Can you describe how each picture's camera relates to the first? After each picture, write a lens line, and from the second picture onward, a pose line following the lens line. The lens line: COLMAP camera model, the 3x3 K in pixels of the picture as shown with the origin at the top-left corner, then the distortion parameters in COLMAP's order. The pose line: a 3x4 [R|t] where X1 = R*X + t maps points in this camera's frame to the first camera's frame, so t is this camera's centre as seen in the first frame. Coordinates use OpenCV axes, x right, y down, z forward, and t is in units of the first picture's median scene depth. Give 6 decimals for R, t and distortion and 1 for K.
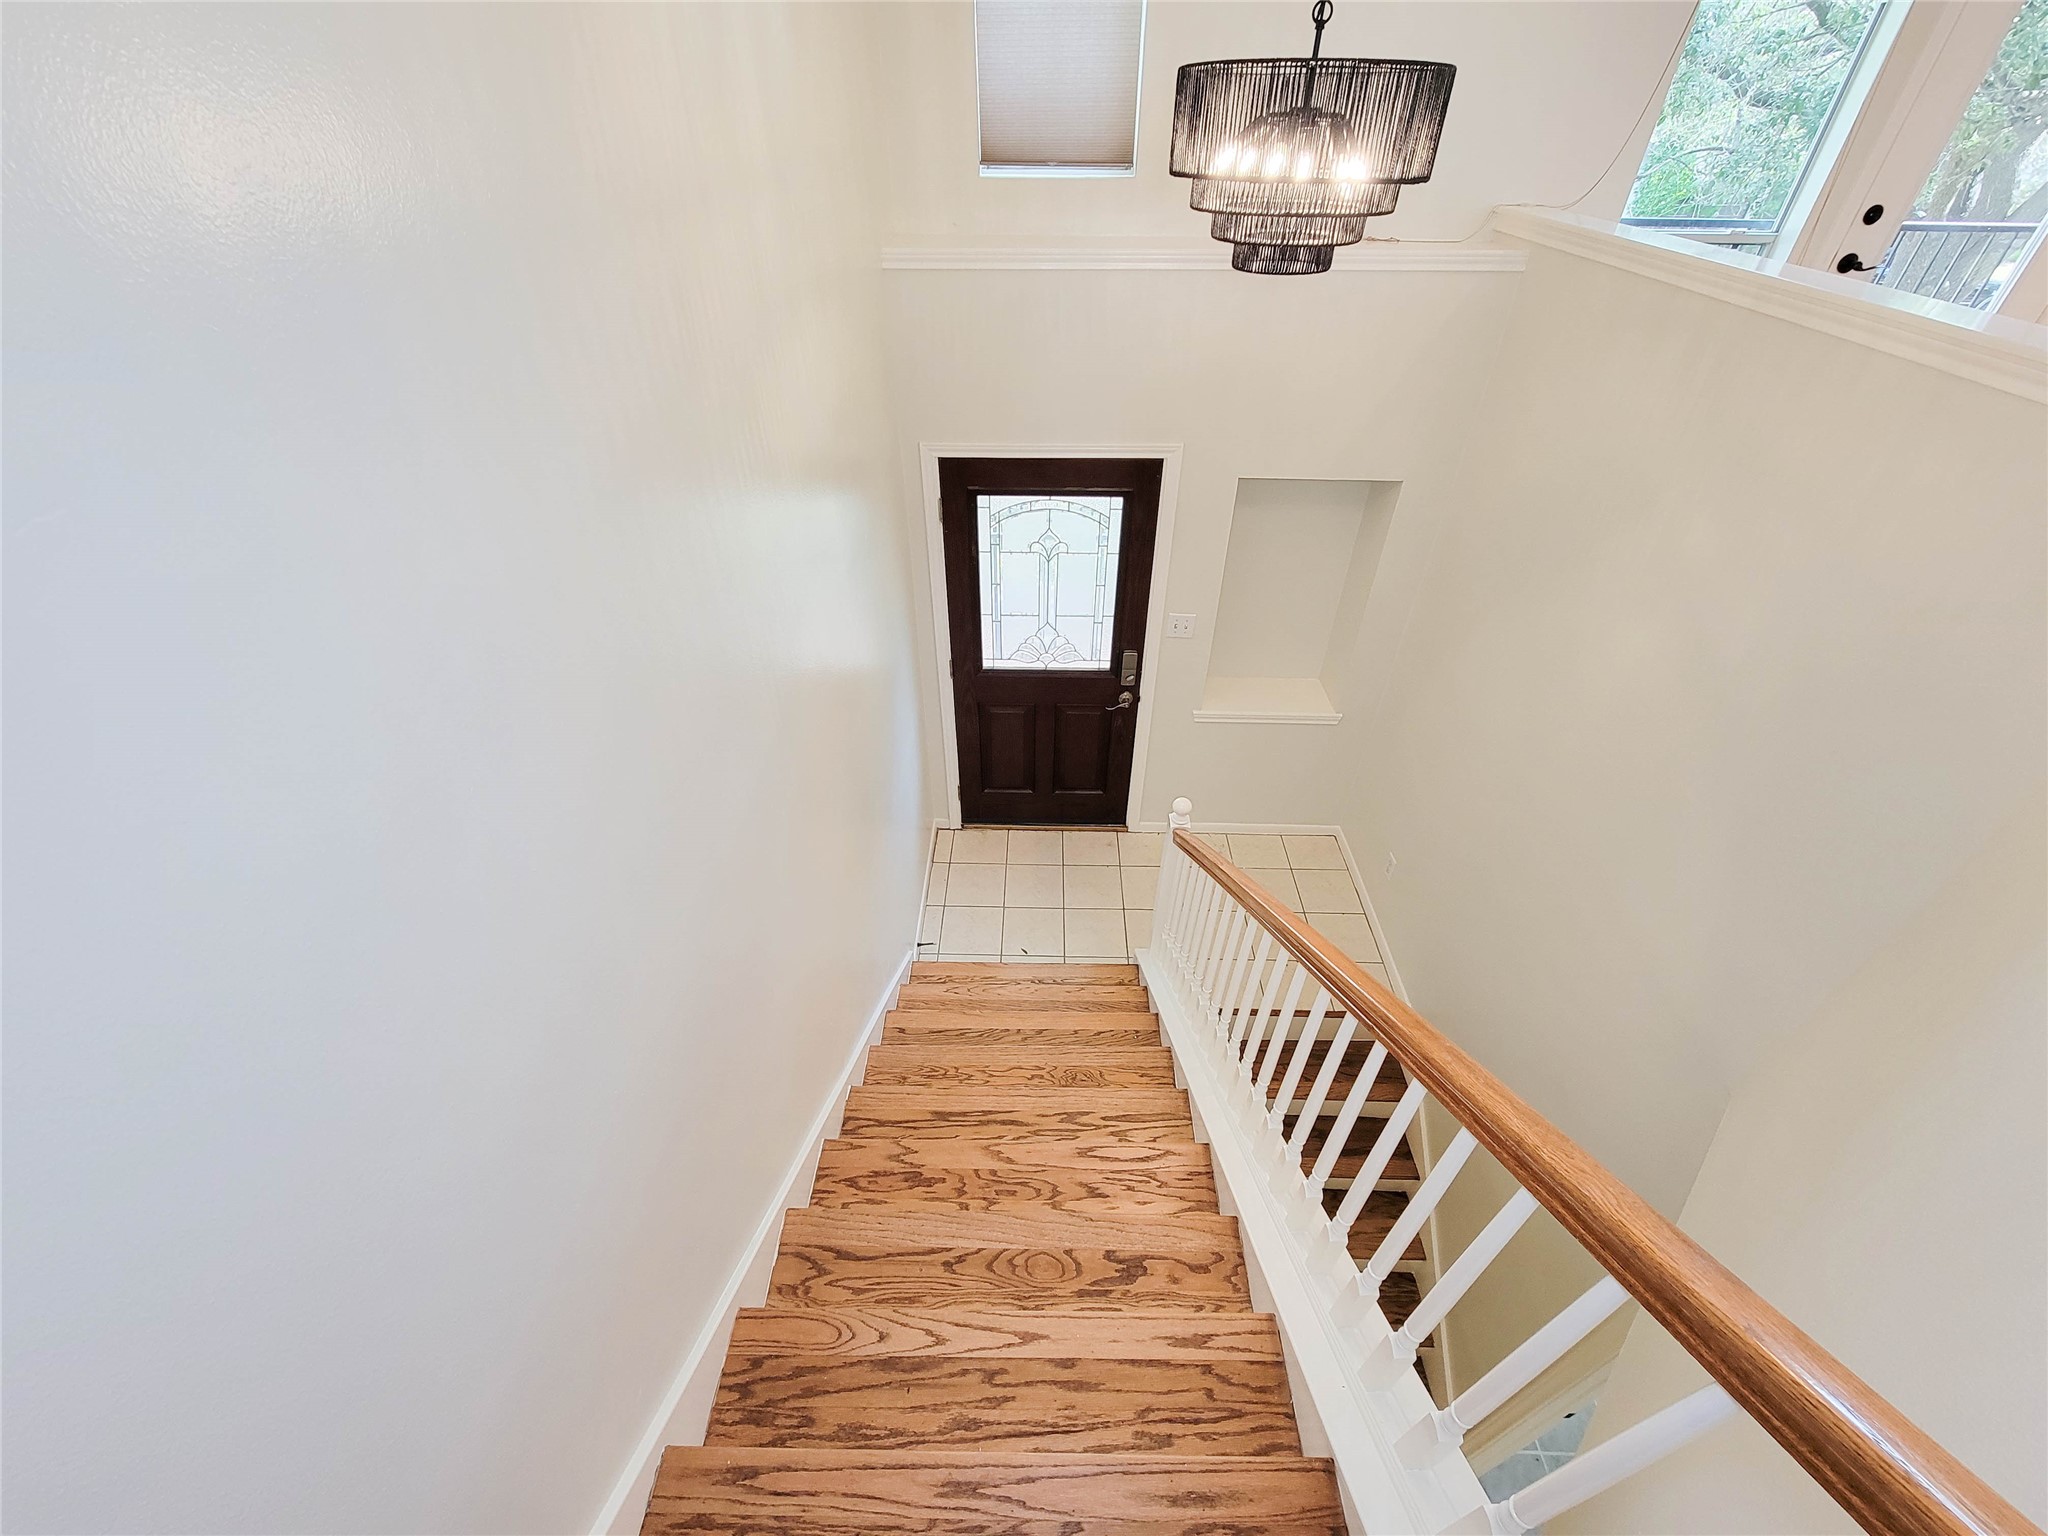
lens RADIAL K [[829.2, 0, 1023.4], [0, 829.2, 770.6], [0, 0, 1]] dist [0.002790, -0.002607]
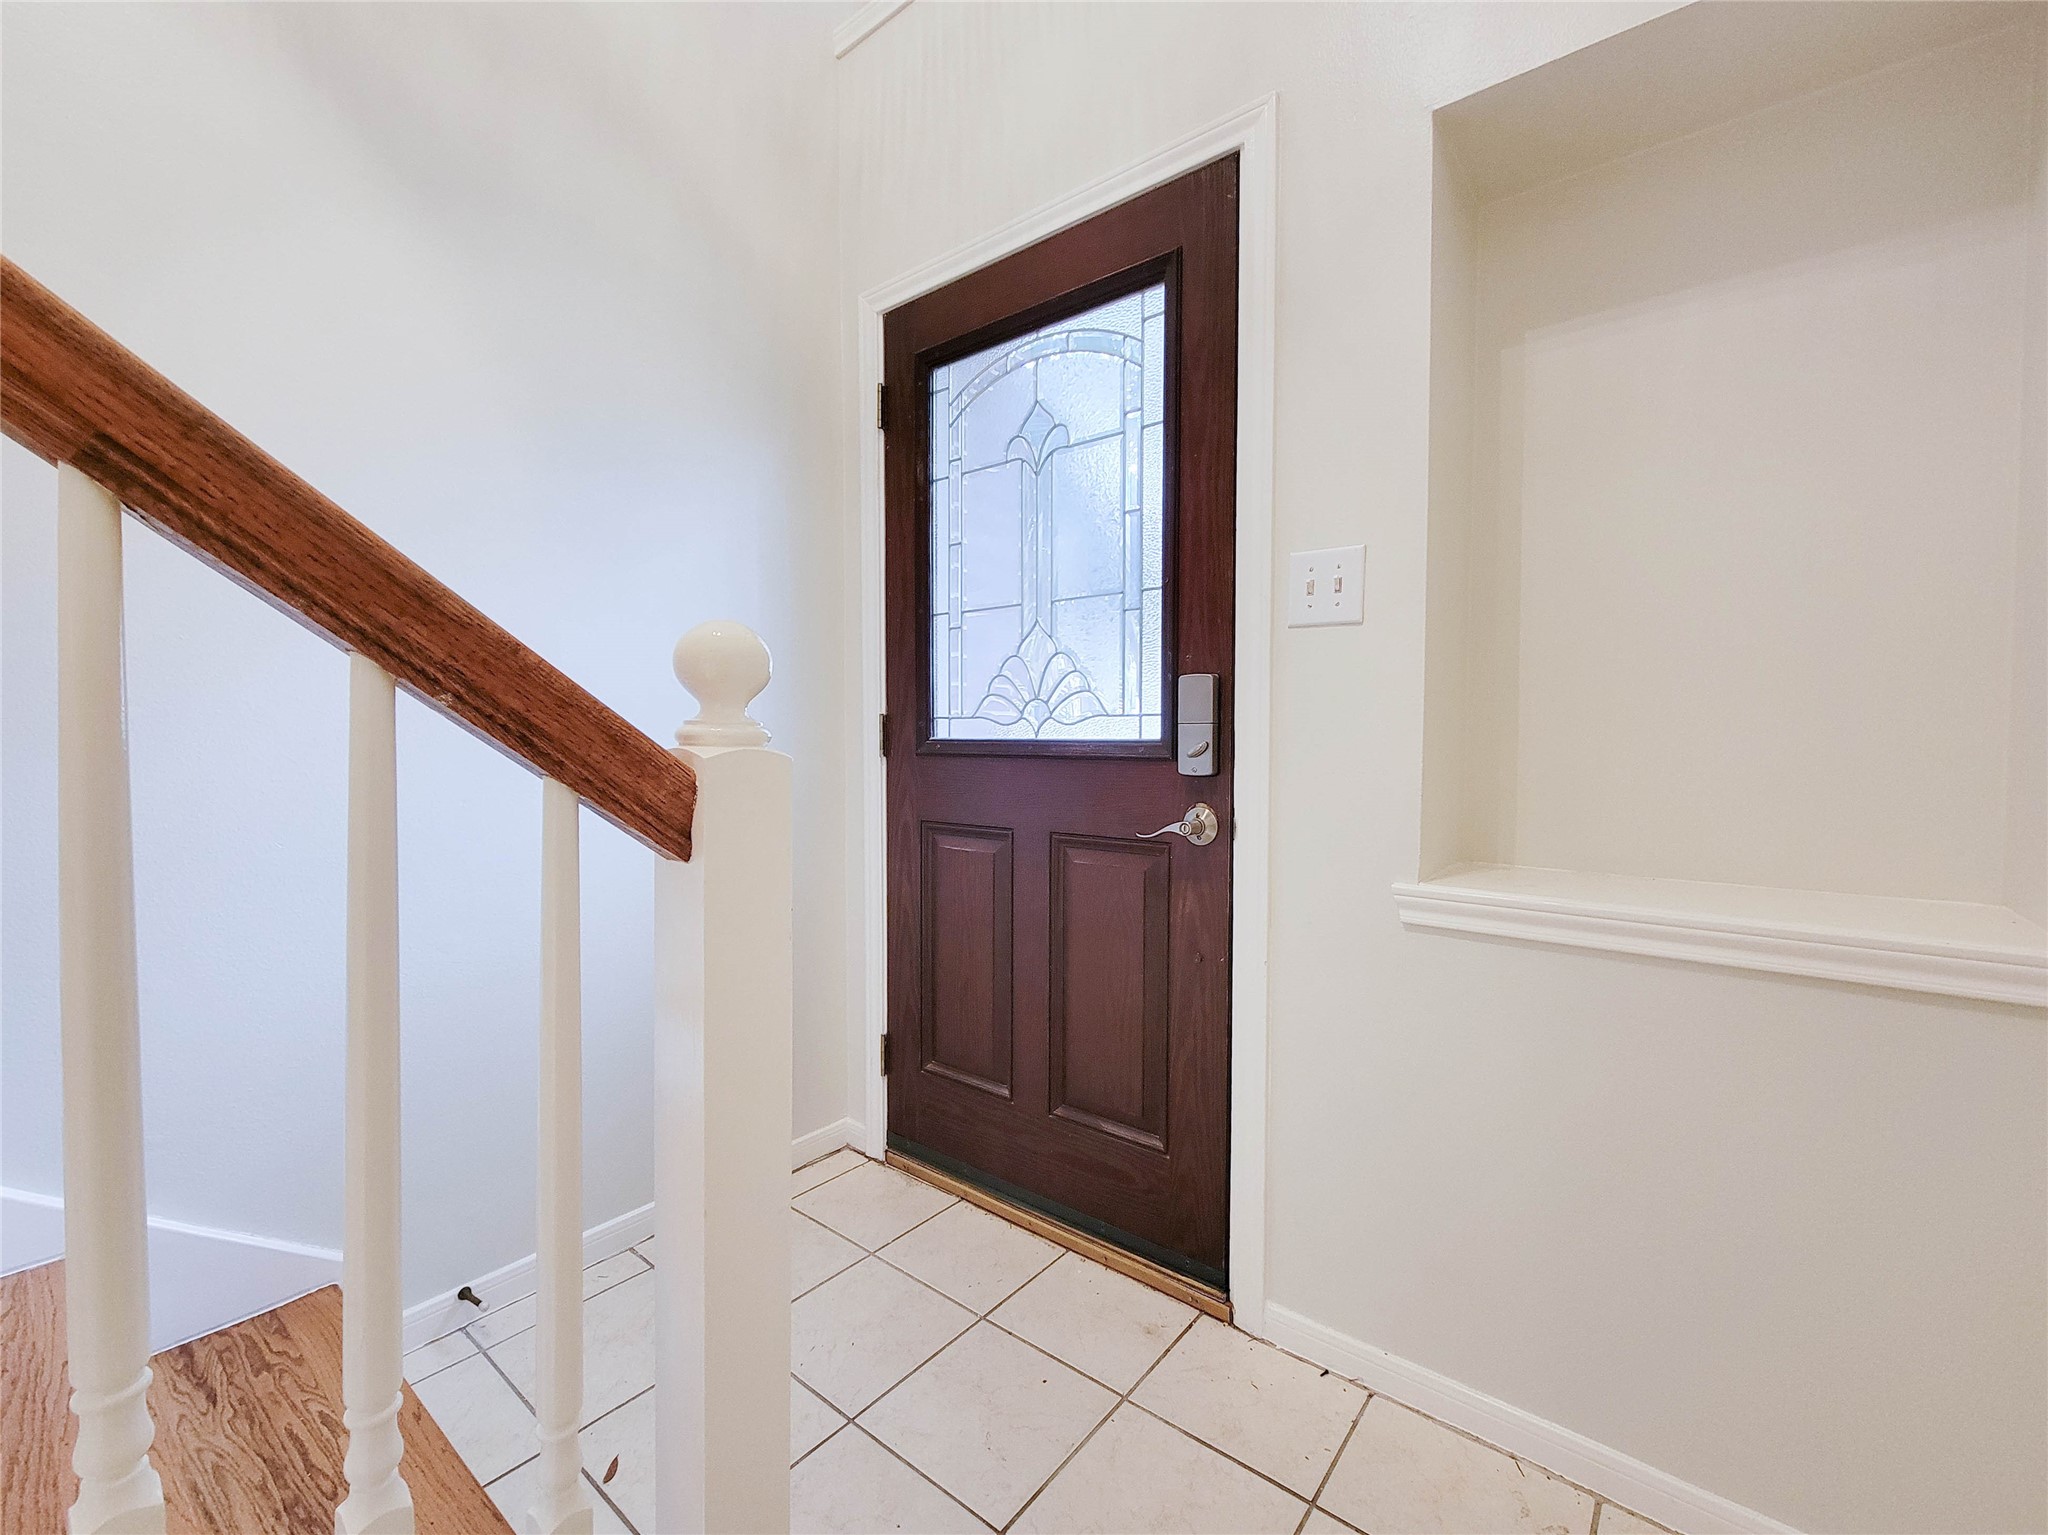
lens RADIAL K [[829.2, 0, 1023.4], [0, 829.2, 770.1], [0, 0, 1]] dist [0.002790, -0.002607]
pose [[0.793865, 0.027008, -0.607495, 0.300139], [-0.396303, 0.780695, -0.483175, 0.110753], [0.461219, 0.624328, 0.630470, 0.742148]]
